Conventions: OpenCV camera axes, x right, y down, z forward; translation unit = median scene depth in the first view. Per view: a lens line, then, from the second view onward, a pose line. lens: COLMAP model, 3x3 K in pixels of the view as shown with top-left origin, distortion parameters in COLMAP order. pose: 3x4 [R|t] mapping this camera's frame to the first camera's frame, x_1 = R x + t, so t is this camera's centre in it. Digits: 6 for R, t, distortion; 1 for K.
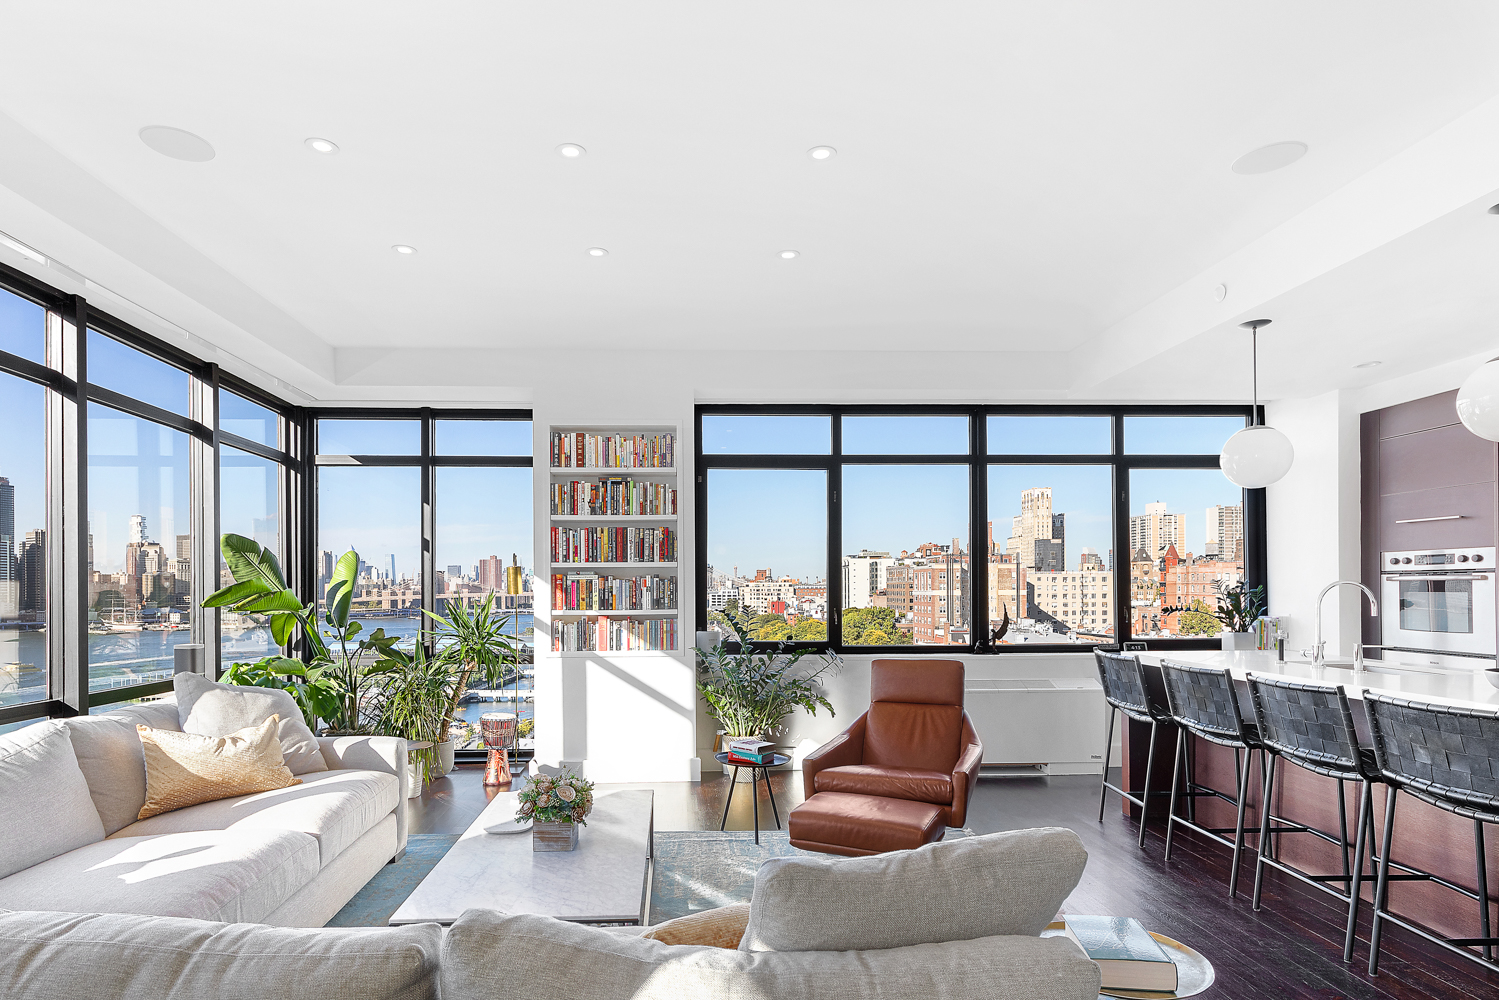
lens RADIAL K [[863.2, 0, 667.6], [0, 863.2, 590.1], [0, 0, 1]] dist [0.006781, -0.002881]
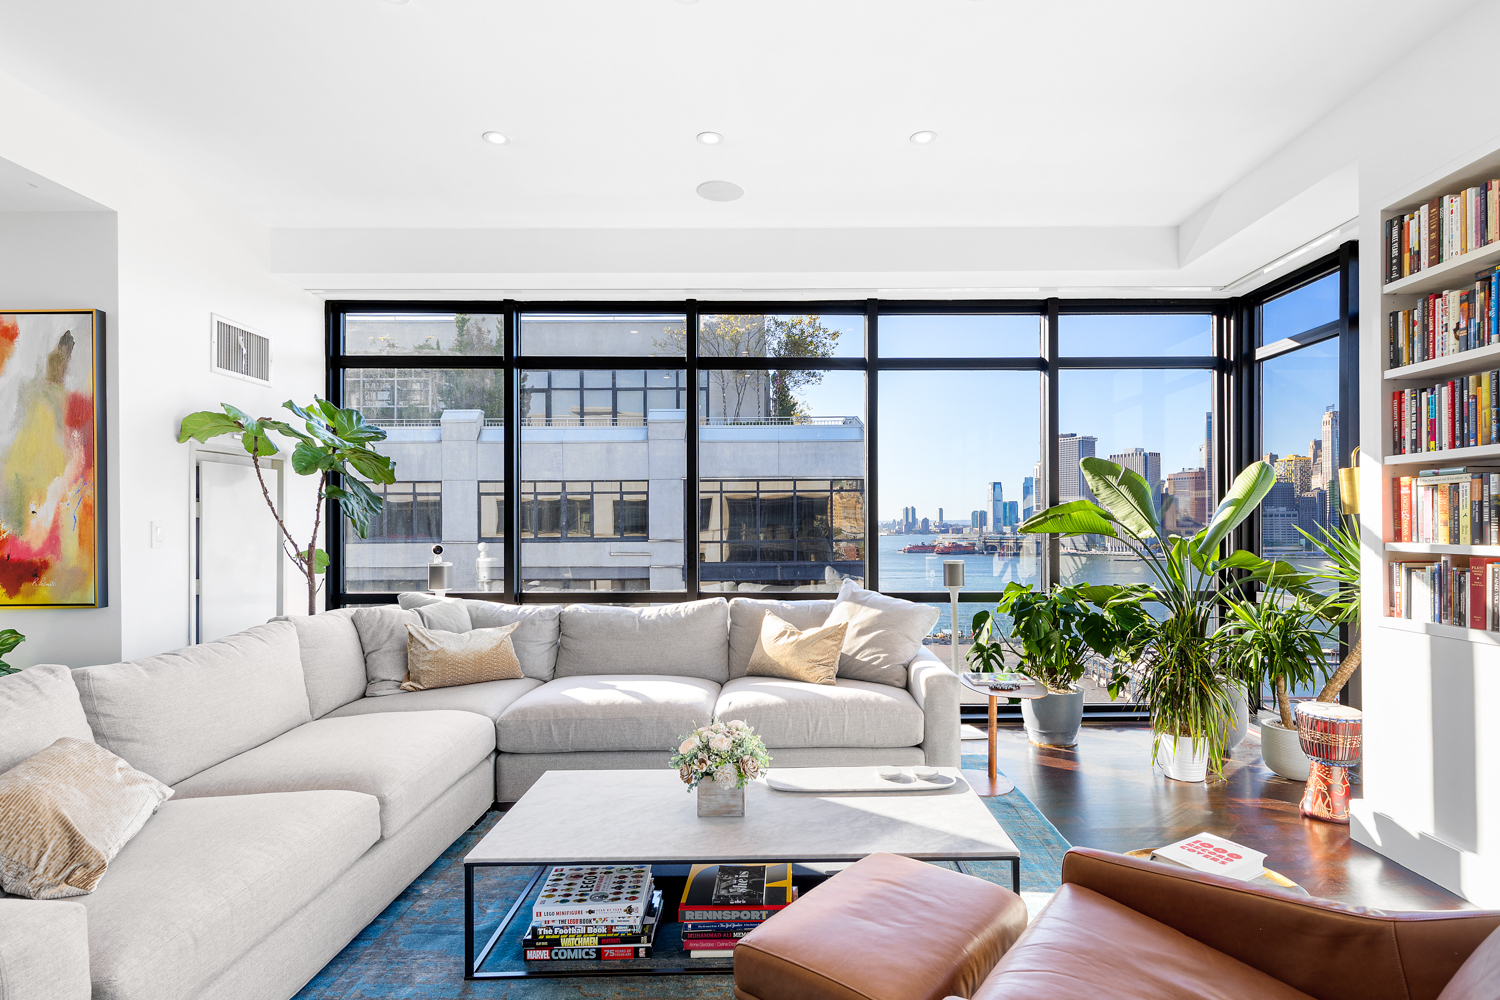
lens RADIAL K [[724.4, 0, 771.7], [0, 724.4, 520.6], [0, 0, 1]] dist [0.003902, -0.000275]
pose [[0.002067, -0.001519, -0.999997, 0.331432], [0.004789, 0.999987, -0.001510, 0.008444], [0.999986, -0.004786, 0.002075, 0.602290]]
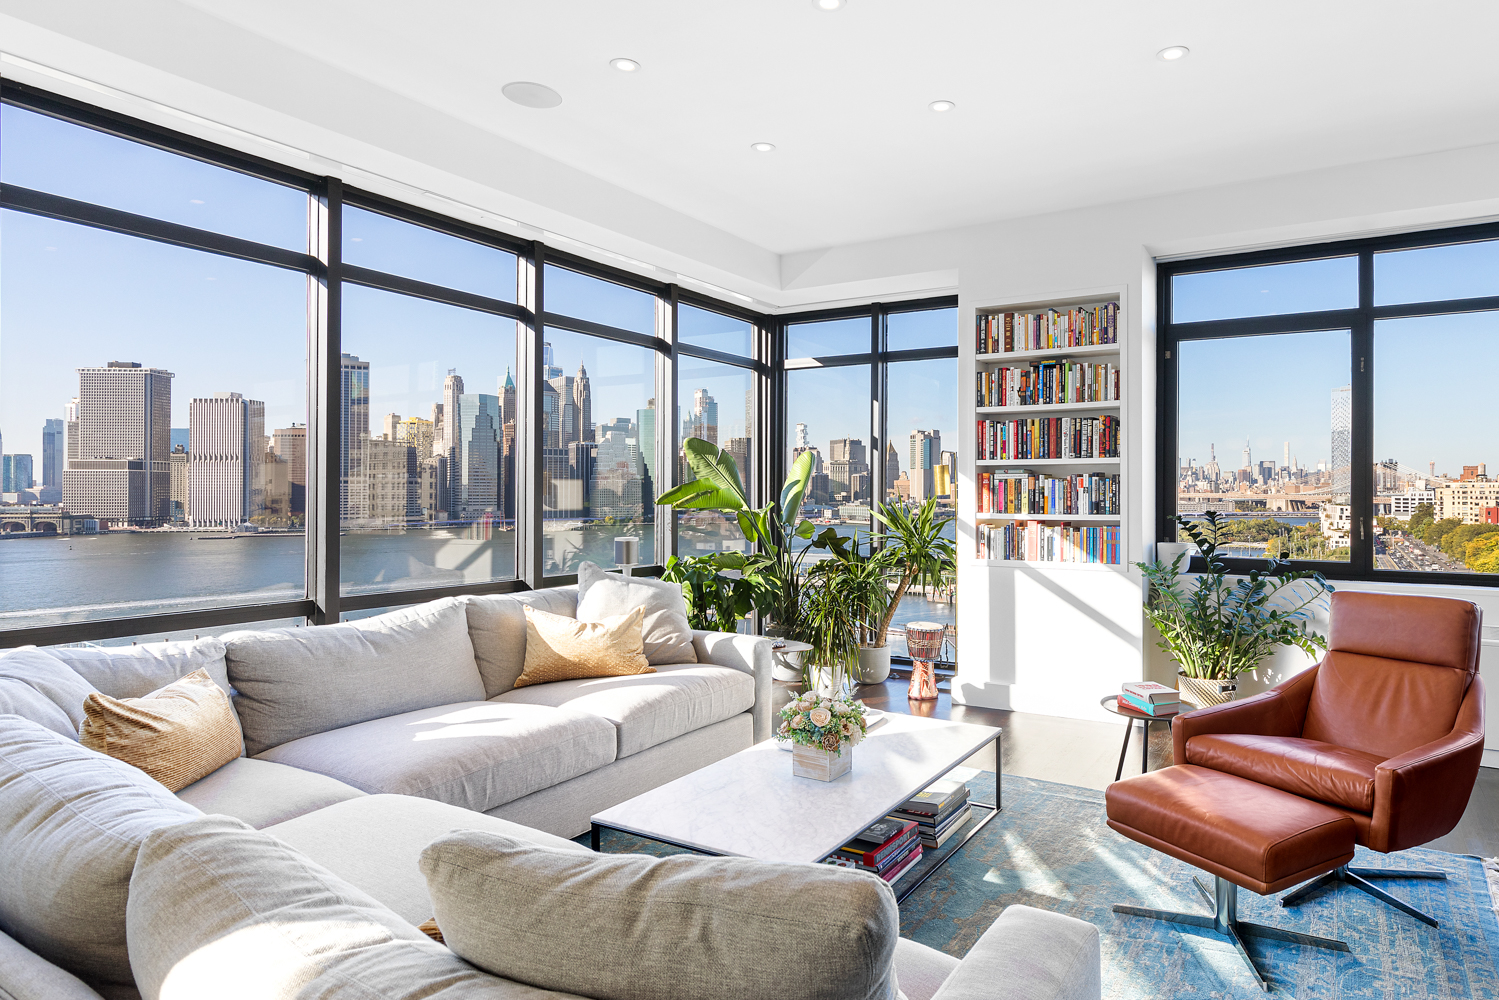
lens RADIAL K [[885.4, 0, 790.1], [0, 885.4, 488.6], [0, 0, 1]] dist [0.002821, -0.003283]
pose [[0.849574, 0.003983, -0.527455, 0.187665], [-0.005027, 0.999987, -0.000547, -0.000586], [0.527446, 0.003116, 0.849583, 0.111394]]
